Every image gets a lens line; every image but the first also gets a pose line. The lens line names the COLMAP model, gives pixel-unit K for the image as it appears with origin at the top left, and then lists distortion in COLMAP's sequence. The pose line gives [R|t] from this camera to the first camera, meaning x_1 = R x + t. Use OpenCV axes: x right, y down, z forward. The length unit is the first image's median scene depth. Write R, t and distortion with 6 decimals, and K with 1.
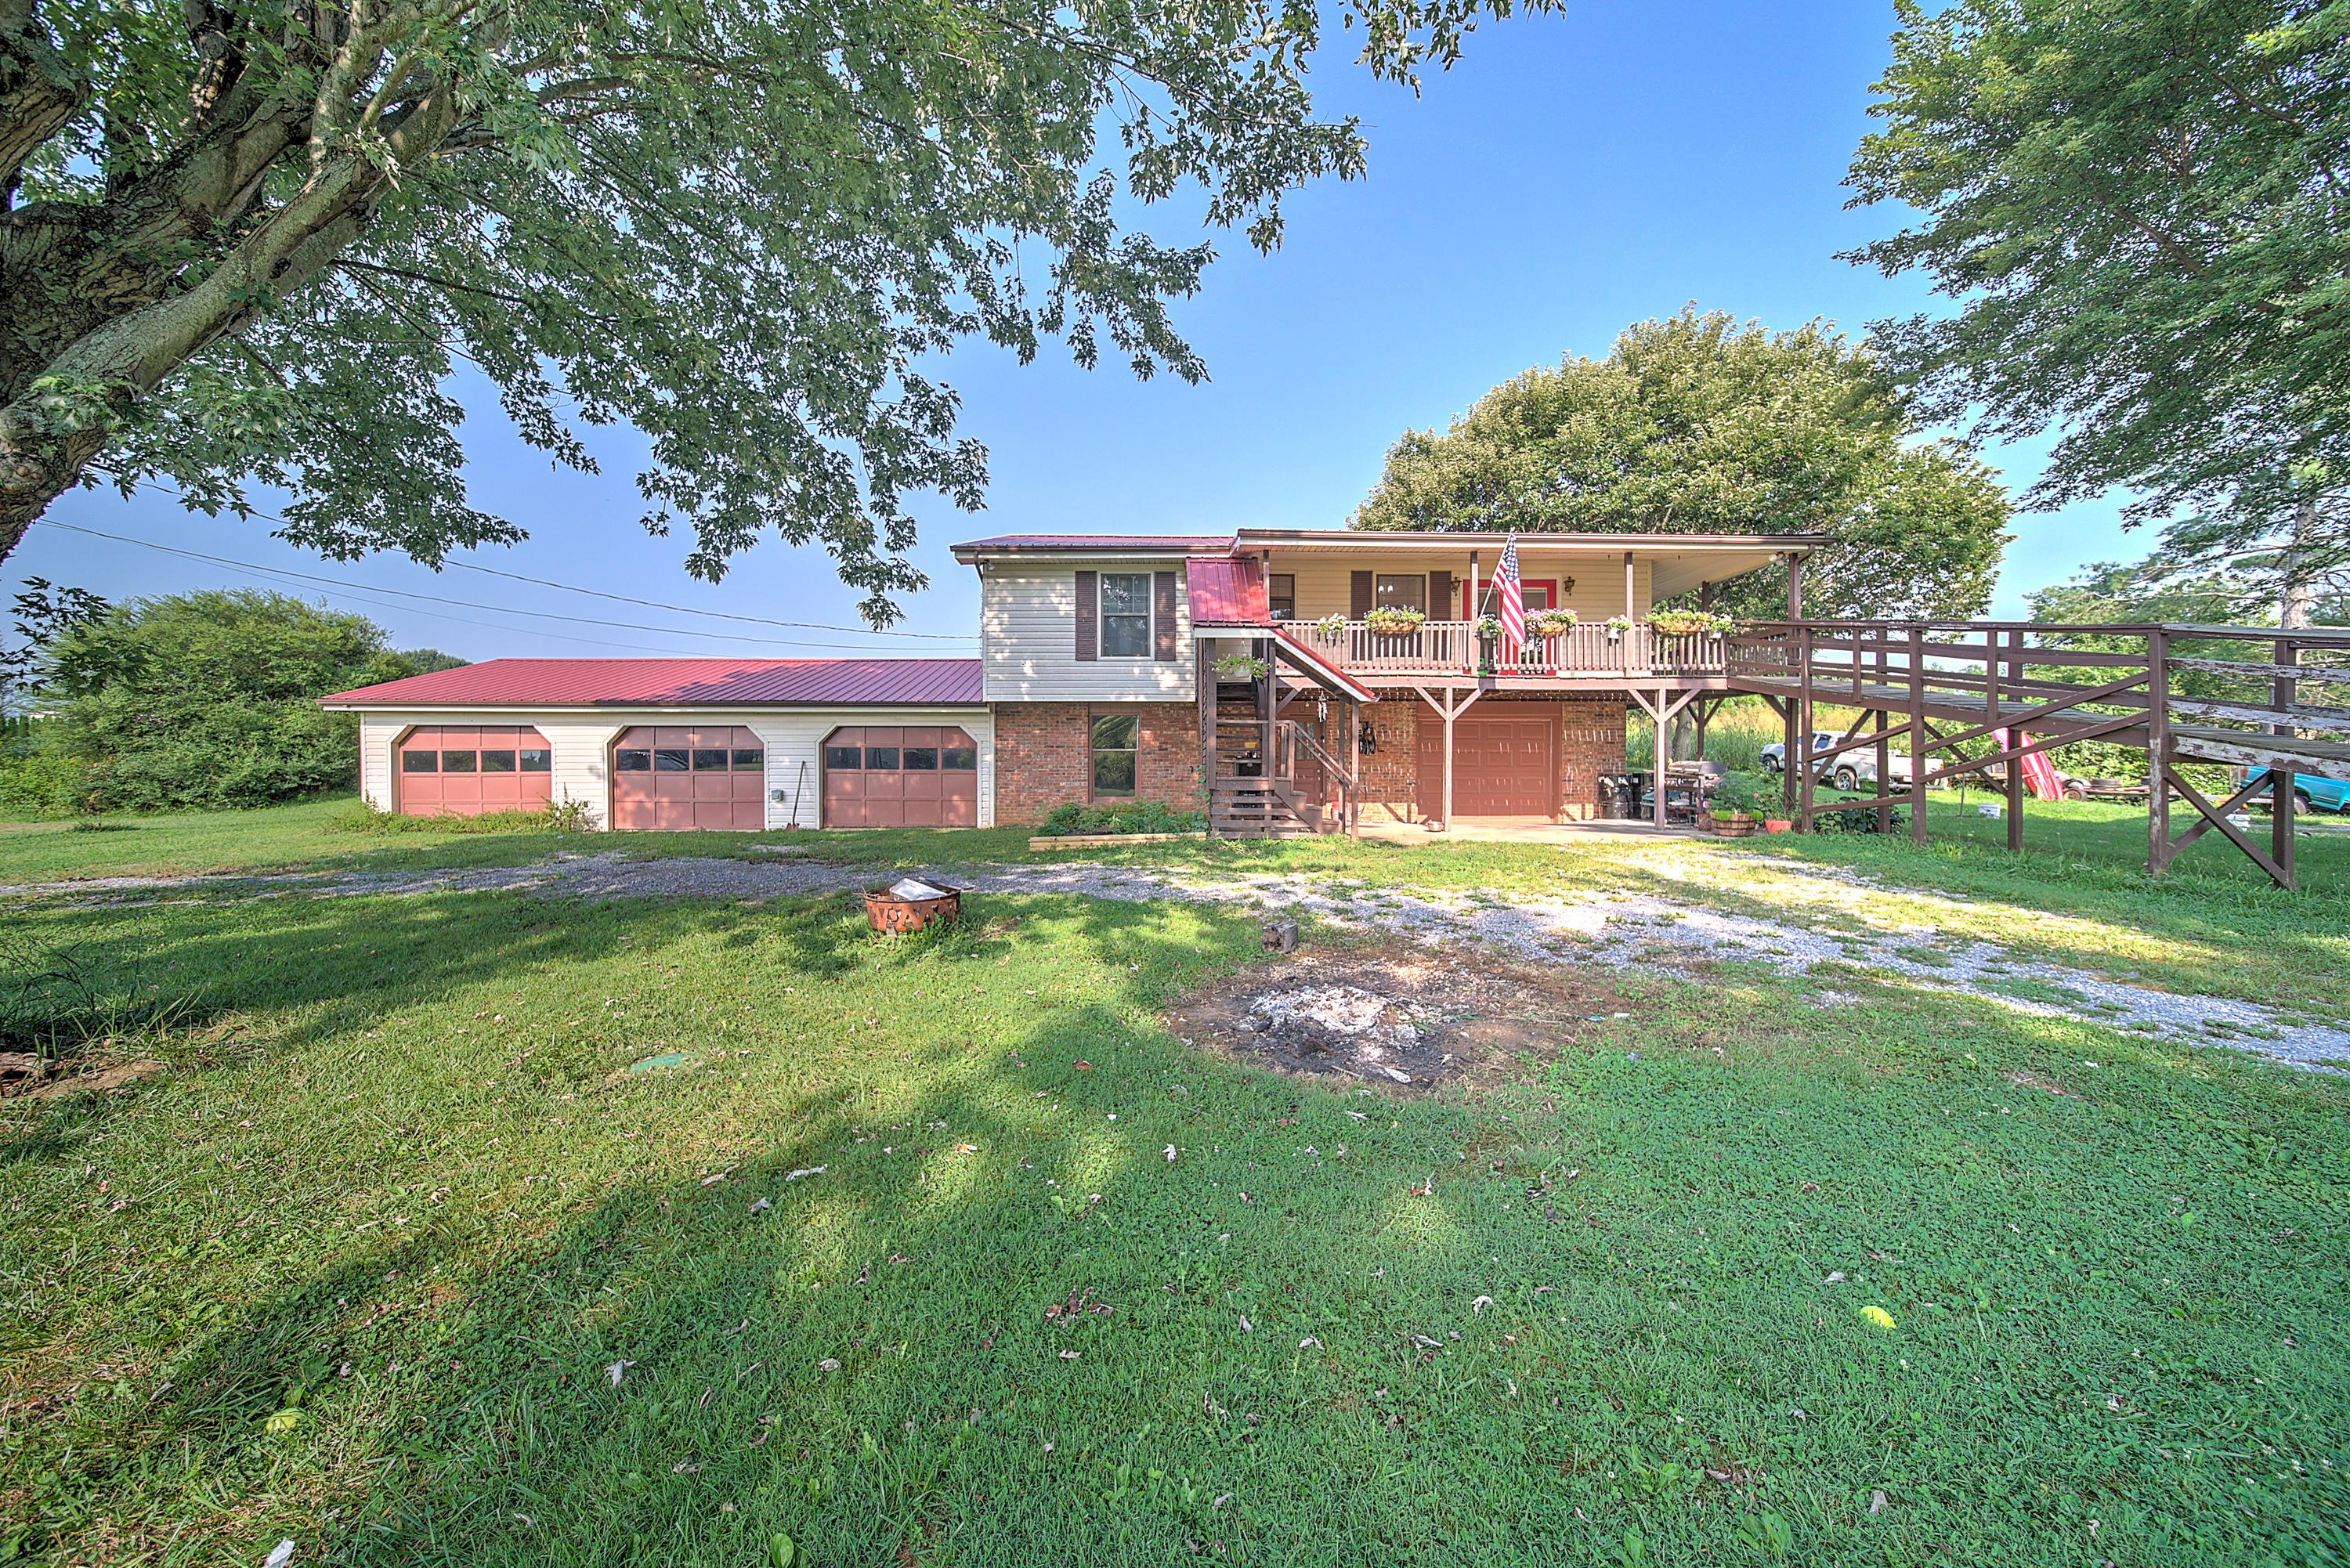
lens RADIAL K [[828.0, 0, 1175.0], [0, 828.0, 784.0], [0, 0, 1]] dist [-0.008909, 0.000205]
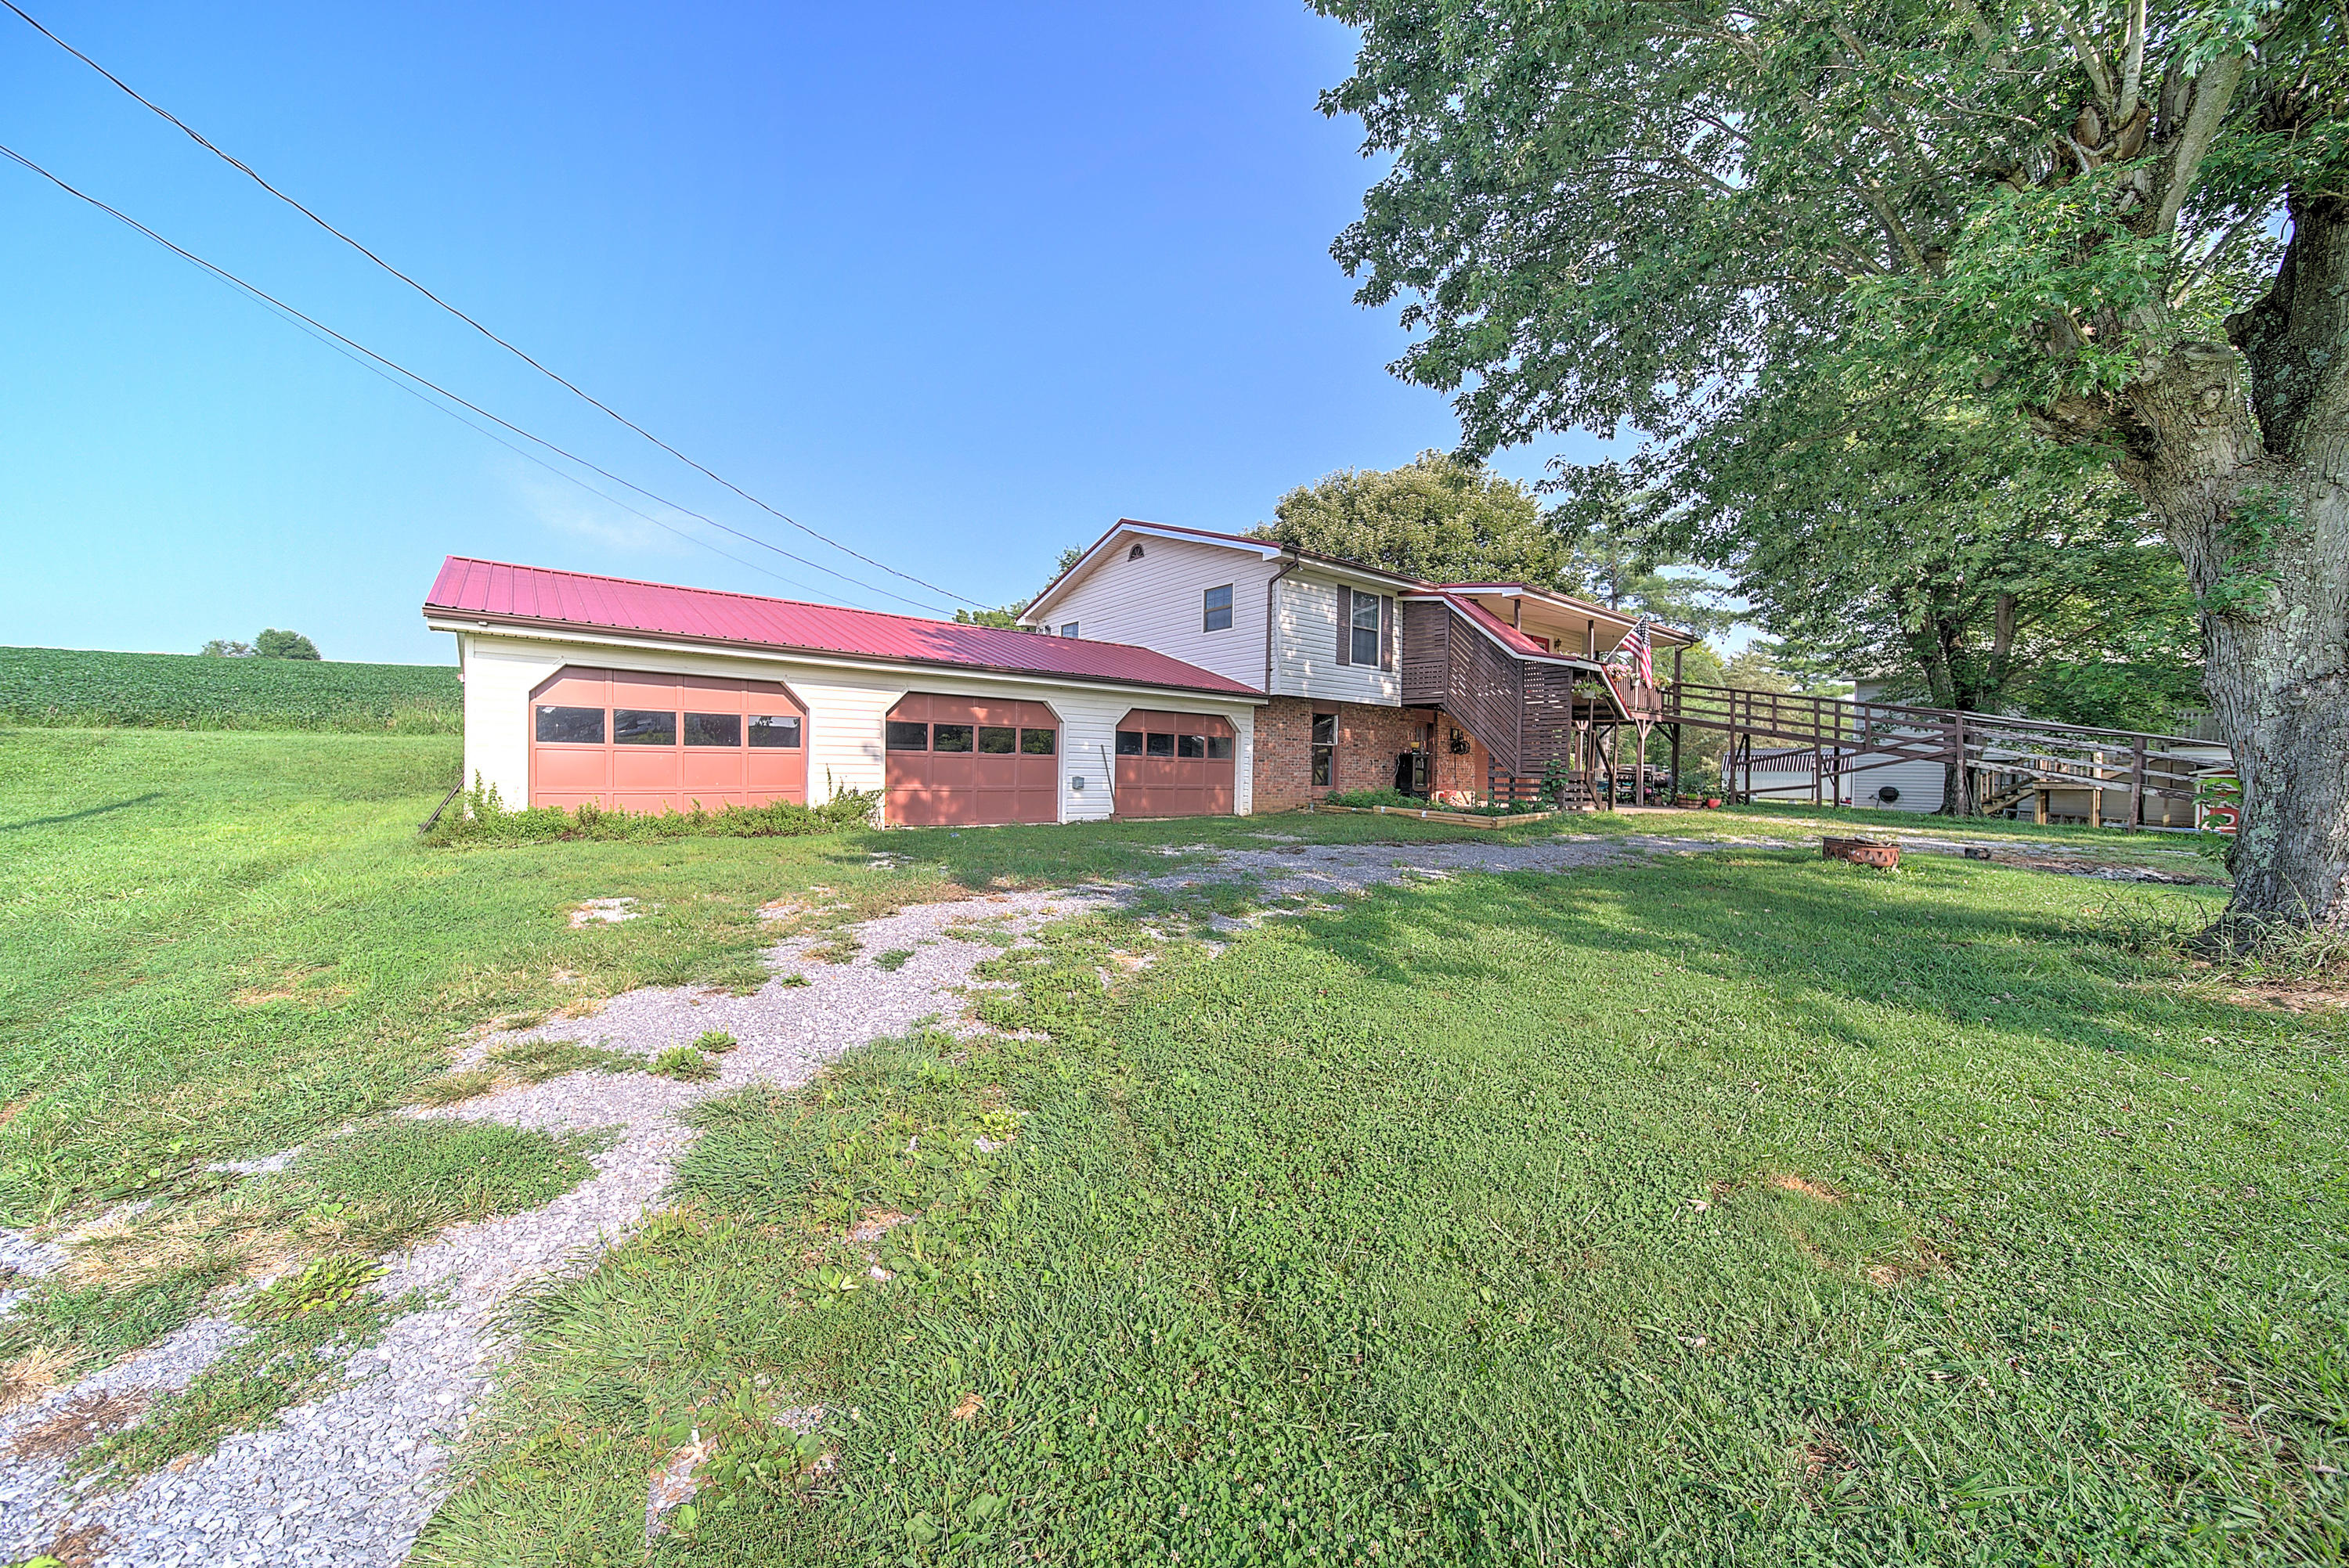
lens RADIAL K [[827.6, 0, 1174.5], [0, 827.6, 784.0], [0, 0, 1]] dist [-0.008909, 0.000205]
pose [[0.783999, 0.002761, 0.620756, -0.950211], [-0.013055, 0.999842, 0.012040, 0.002850], [-0.620625, -0.017543, 0.783912, 0.243370]]
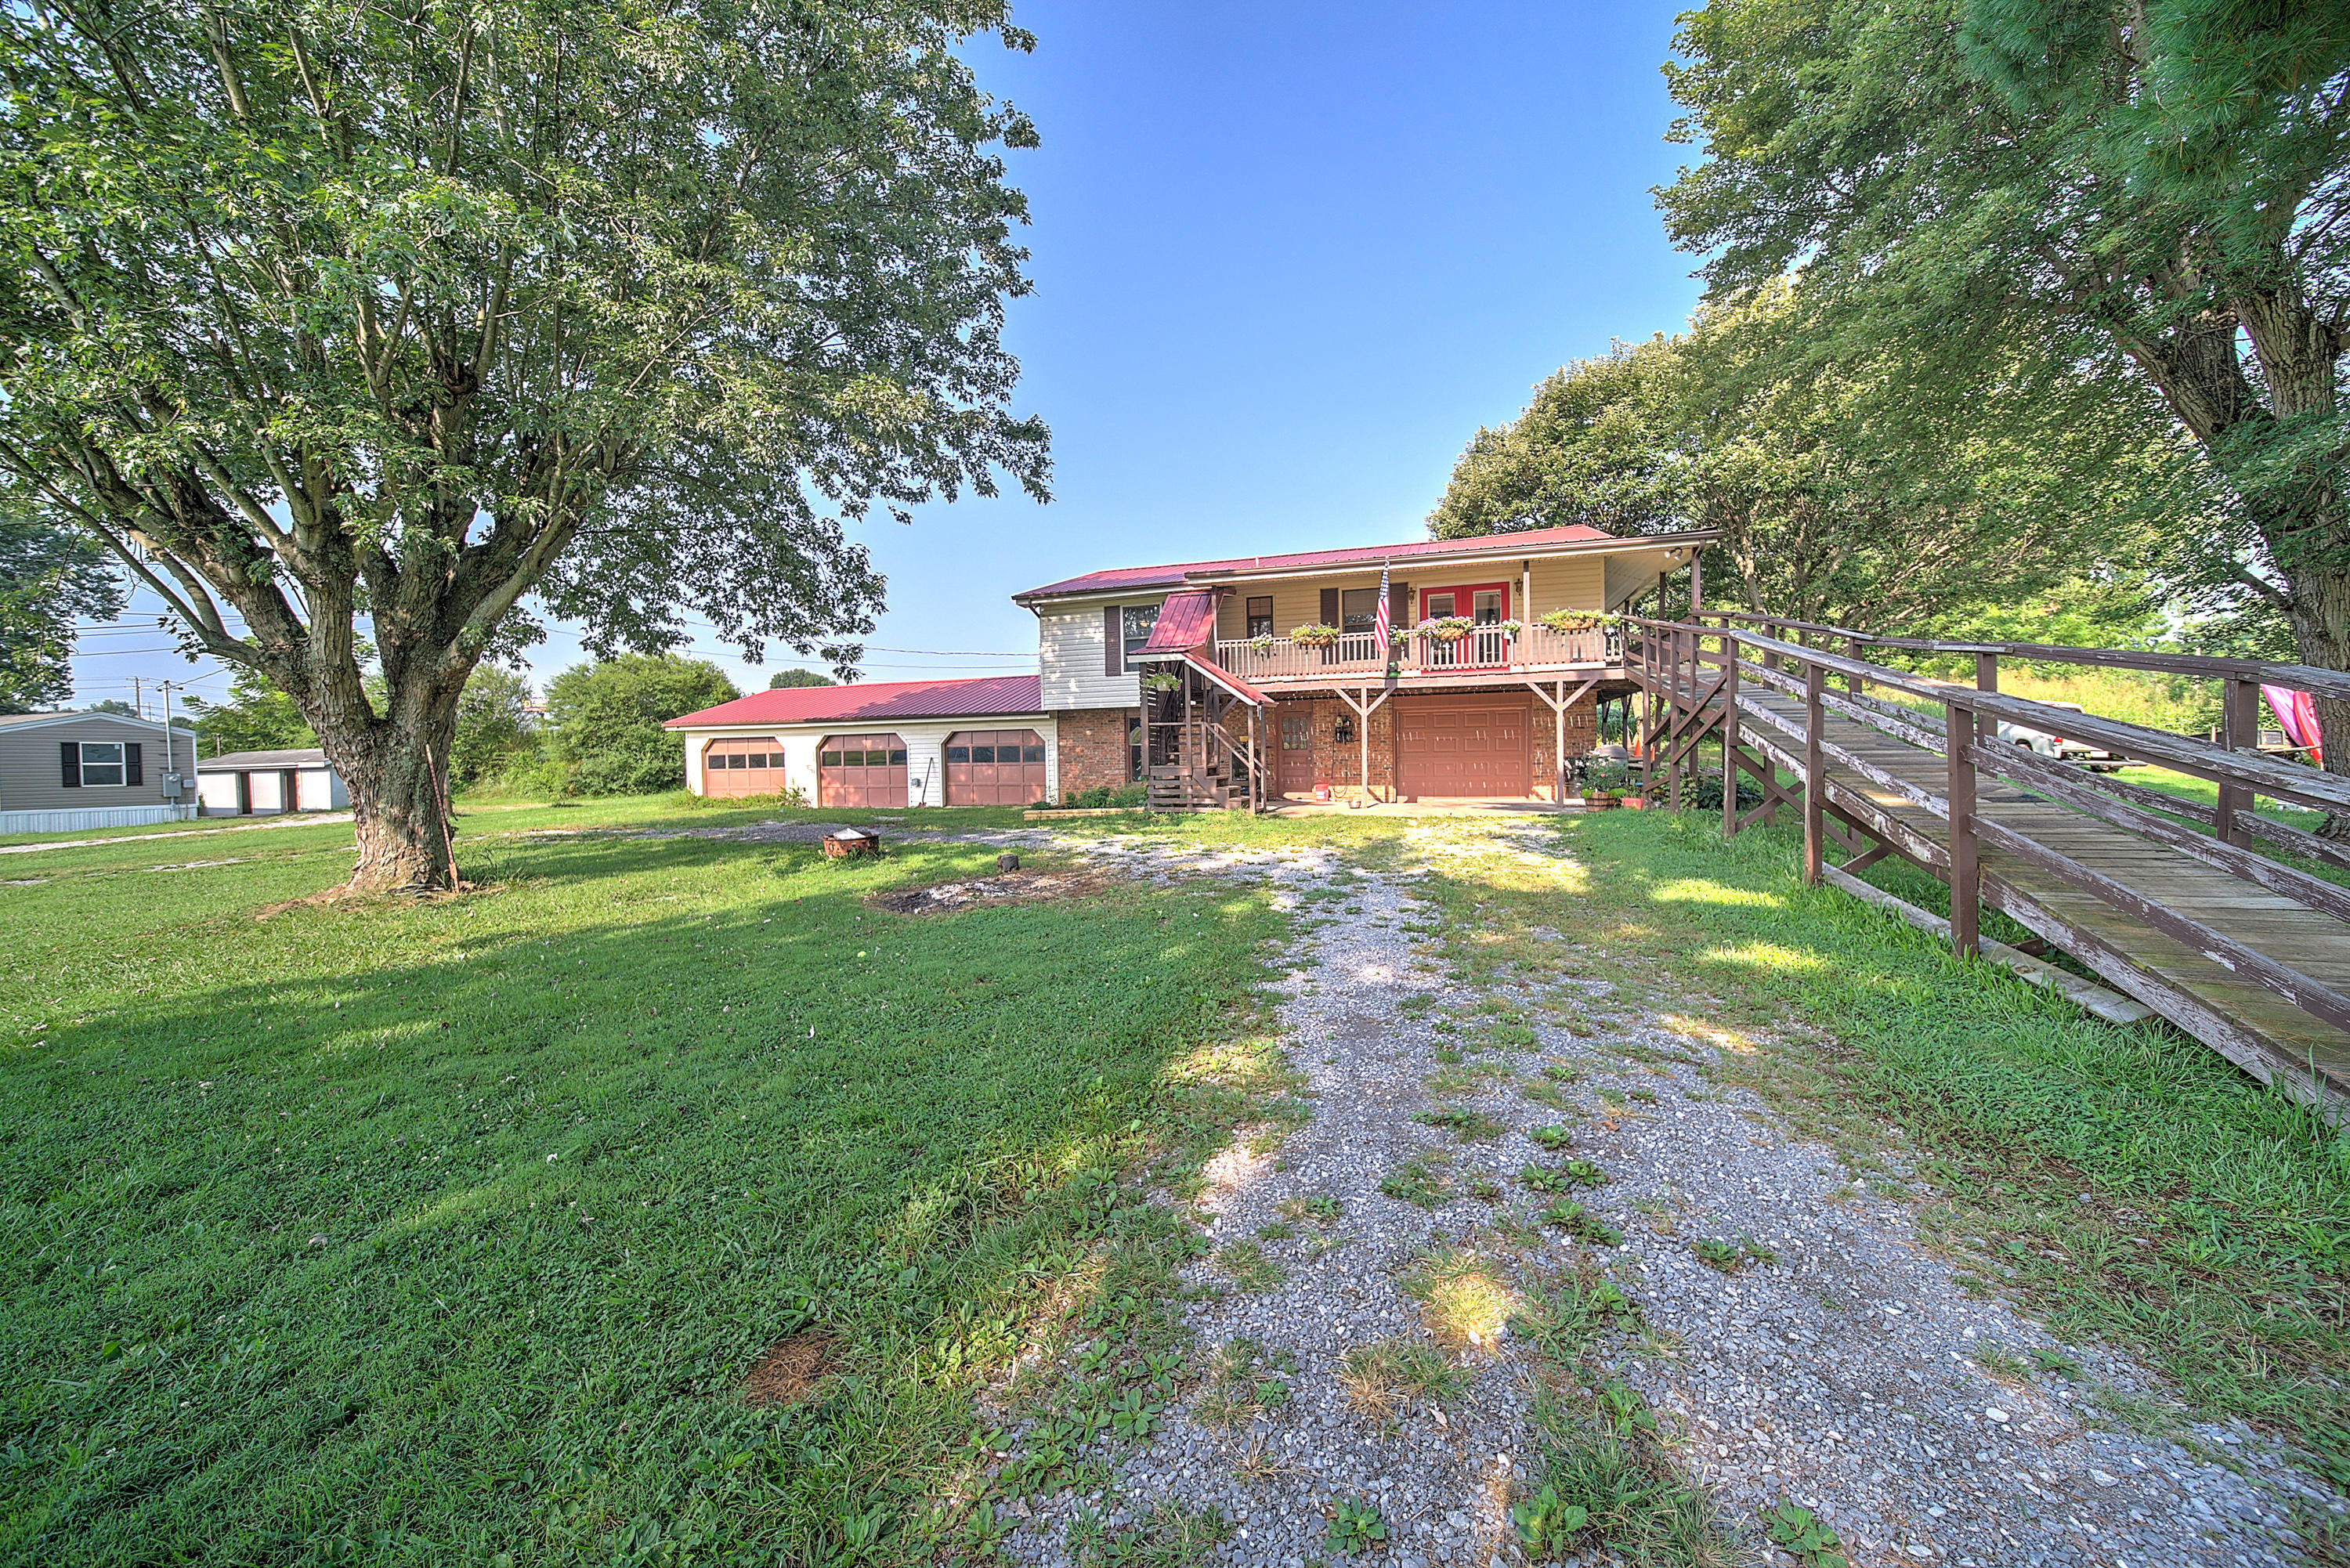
lens RADIAL K [[828.0, 0, 1175.0], [0, 828.0, 784.0], [0, 0, 1]] dist [-0.008909, 0.000205]
pose [[0.948331, -0.006593, -0.317213, 0.378240], [0.011767, 0.999827, 0.014400, 0.001388], [0.317064, -0.017388, 0.948245, -0.187613]]
